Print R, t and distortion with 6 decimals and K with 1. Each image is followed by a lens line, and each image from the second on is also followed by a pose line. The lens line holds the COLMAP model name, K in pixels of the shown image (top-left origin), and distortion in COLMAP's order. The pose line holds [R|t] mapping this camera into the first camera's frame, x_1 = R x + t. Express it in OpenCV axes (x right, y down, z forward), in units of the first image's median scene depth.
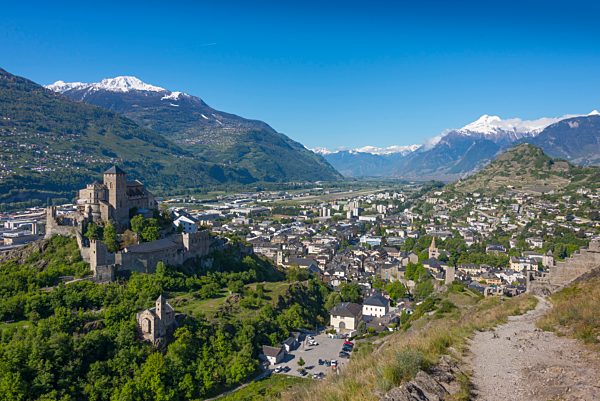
lens RADIAL K [[498.1, 0, 295.6], [0, 498.1, 196.9], [0, 0, 1]] dist [0.054491, -0.040502]
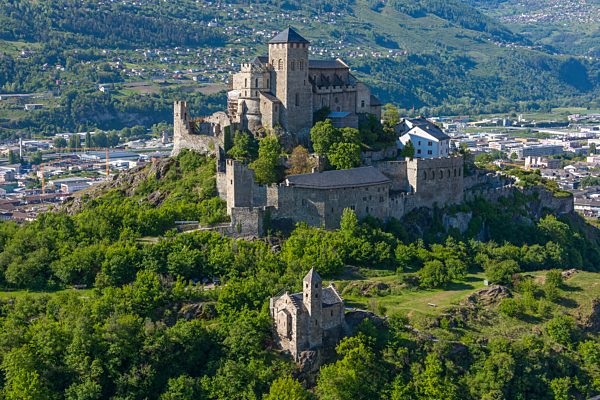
lens RADIAL K [[868.8, 0, 274.2], [0, 868.8, 183.9], [0, 0, 1]] dist [0.003636, 0.000000]
pose [[0.880212, 0.049711, -0.471971, 0.074641], [-0.014751, 0.996884, 0.077488, 0.031708], [0.474352, -0.061244, 0.878202, 0.156644]]
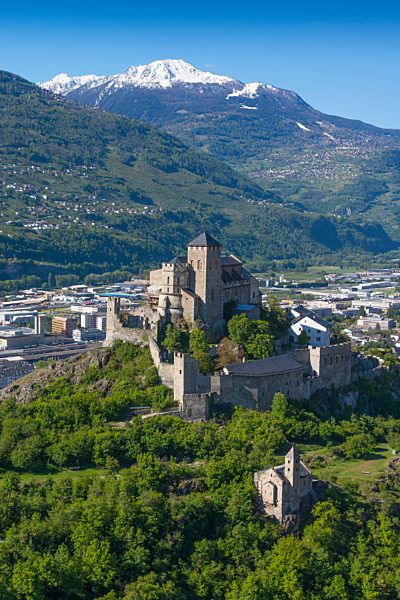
lens RADIAL K [[921.2, 0, 177.4], [0, 921.2, 340.3], [0, 0, 1]] dist [0.002307, 0.000000]
pose [[0.952801, 0.038570, -0.301137, -0.047548], [-0.017309, 0.997185, 0.072953, -0.012076], [0.303103, -0.064297, 0.950786, -0.085598]]
